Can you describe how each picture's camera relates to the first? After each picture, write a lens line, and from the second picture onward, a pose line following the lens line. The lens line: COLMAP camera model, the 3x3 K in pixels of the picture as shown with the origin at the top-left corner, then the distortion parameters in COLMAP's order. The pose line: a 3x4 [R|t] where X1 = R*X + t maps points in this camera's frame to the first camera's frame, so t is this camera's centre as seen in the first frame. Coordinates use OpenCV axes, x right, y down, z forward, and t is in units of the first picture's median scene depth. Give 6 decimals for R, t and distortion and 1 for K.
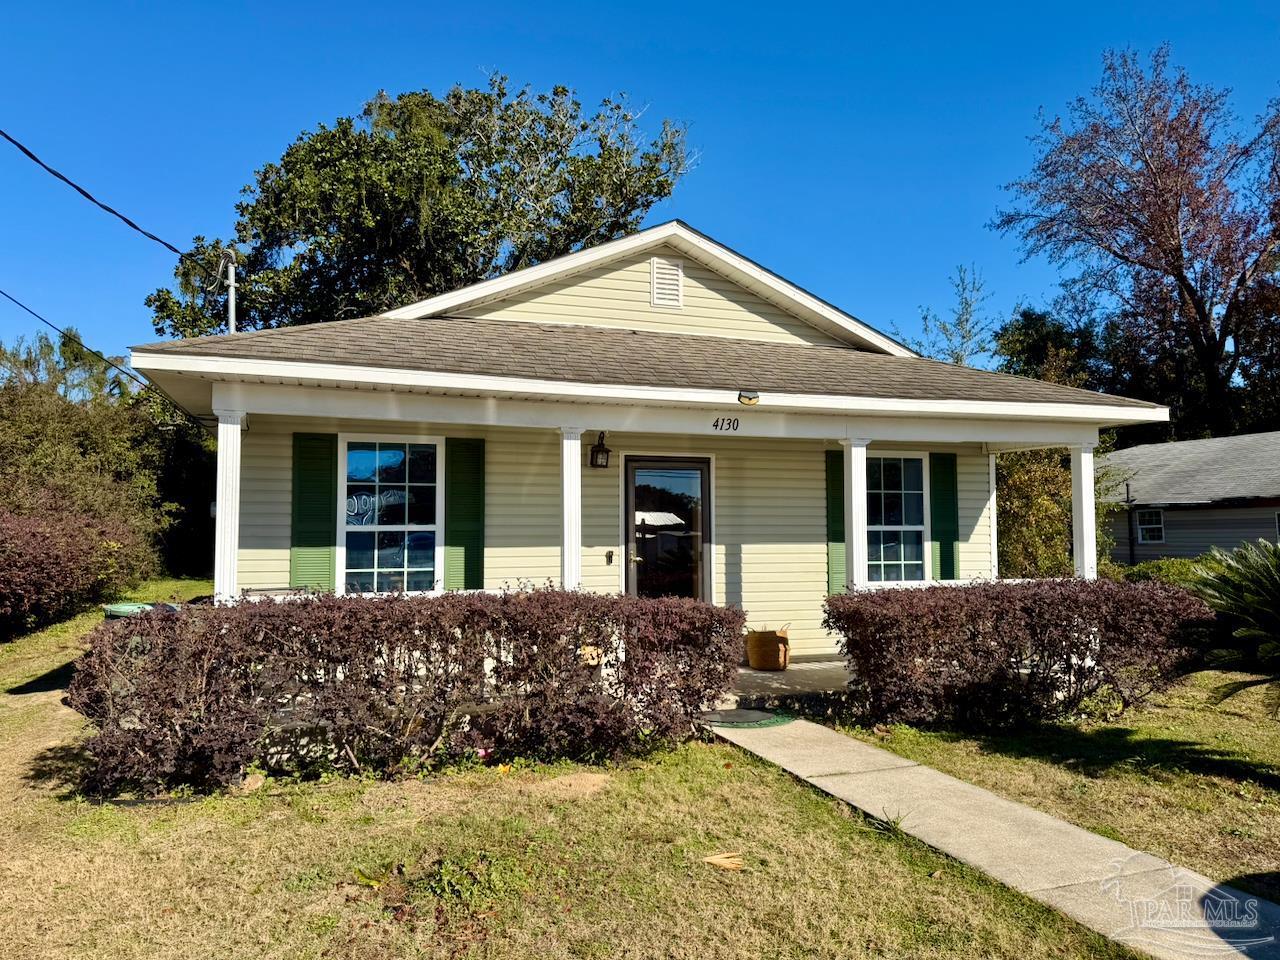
lens RADIAL K [[896.5, 0, 629.6], [0, 896.5, 483.8], [0, 0, 1]] dist [-0.003674, -0.011713]
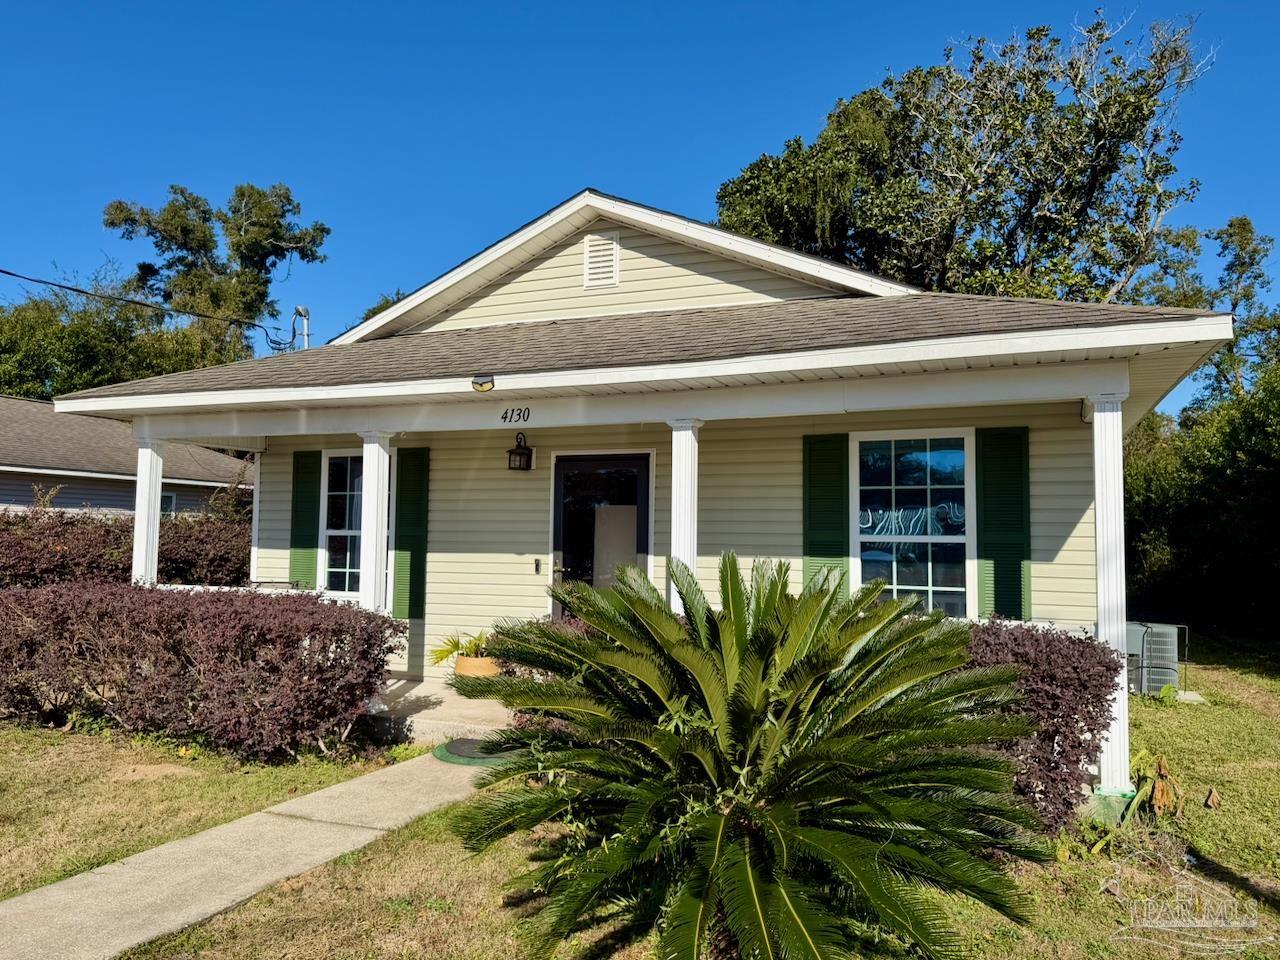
lens RADIAL K [[896.5, 0, 634.2], [0, 896.5, 487.6], [0, 0, 1]] dist [-0.003674, -0.011713]
pose [[0.747993, -0.027437, -0.663139, 0.662432], [0.021005, 0.999623, -0.017667, 0.018746], [0.663374, -0.000714, 0.748288, 0.360073]]
